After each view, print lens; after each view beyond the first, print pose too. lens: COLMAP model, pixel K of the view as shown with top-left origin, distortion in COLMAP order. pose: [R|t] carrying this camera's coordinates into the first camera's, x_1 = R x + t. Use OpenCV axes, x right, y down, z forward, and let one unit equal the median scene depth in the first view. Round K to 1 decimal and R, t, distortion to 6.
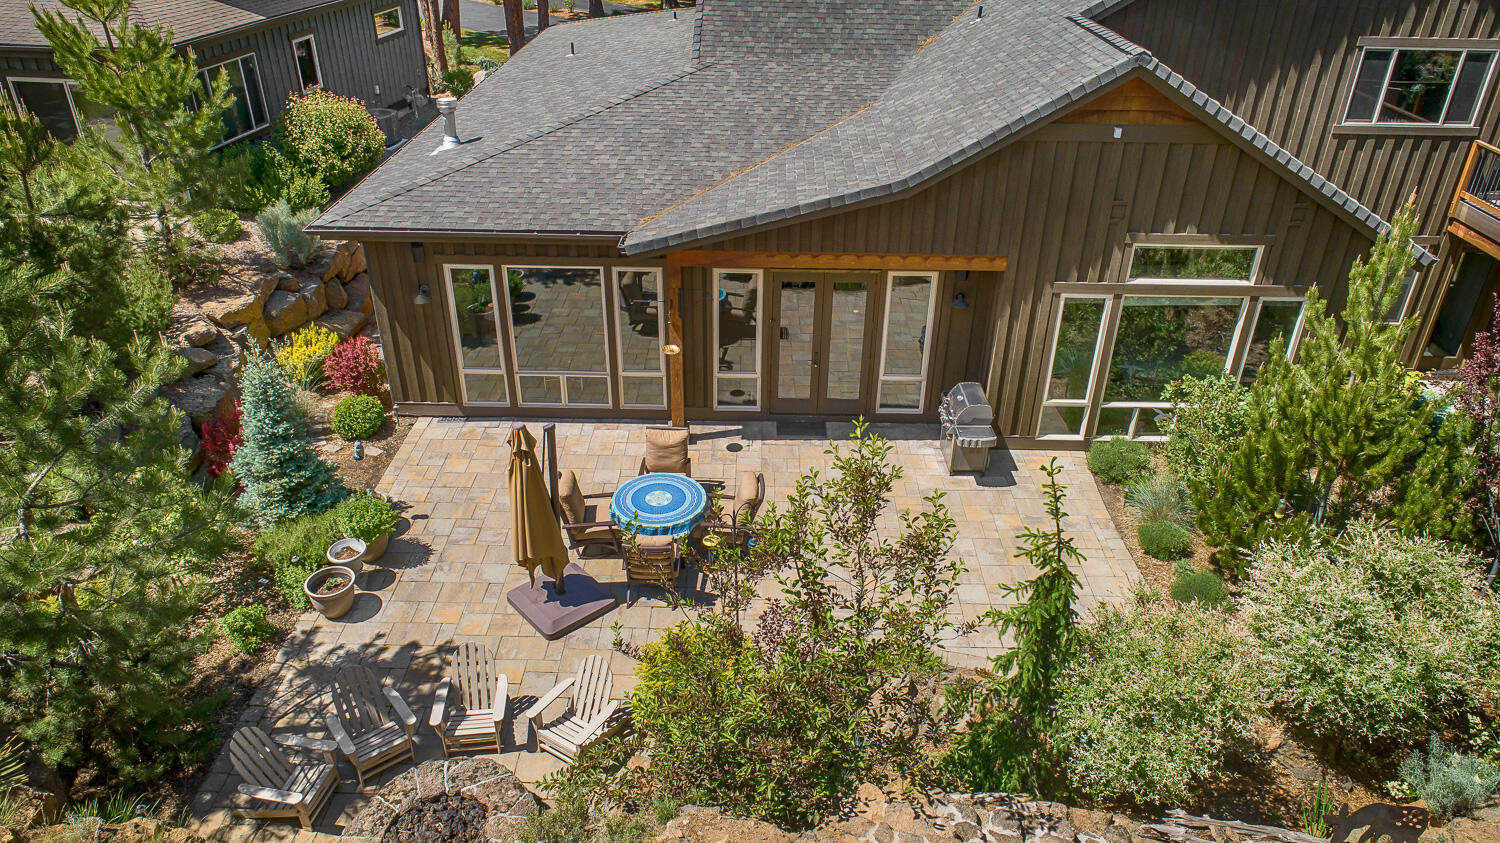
lens RADIAL K [[1014.4, 0, 750.0], [0, 1014.4, 421.5], [0, 0, 1]] dist [-0.003062, -0.000359]
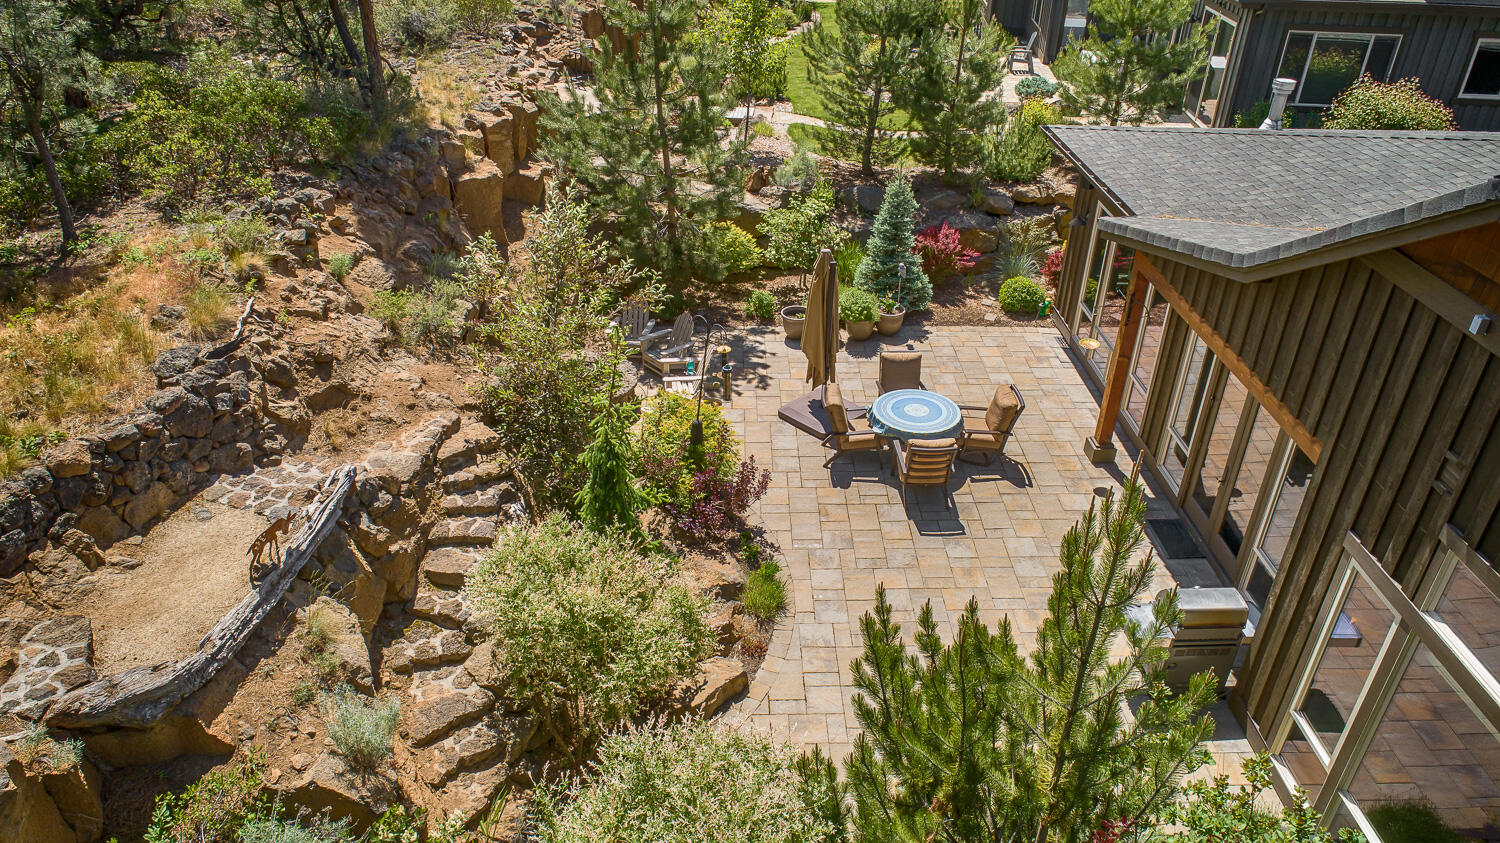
lens RADIAL K [[1014.4, 0, 750.0], [0, 1014.4, 421.5], [0, 0, 1]] dist [-0.003062, -0.000359]
pose [[0.036206, 0.508480, -0.860313, 0.820675], [-0.516079, 0.746714, 0.419620, -0.270369], [0.855775, 0.428797, 0.289451, 0.535669]]
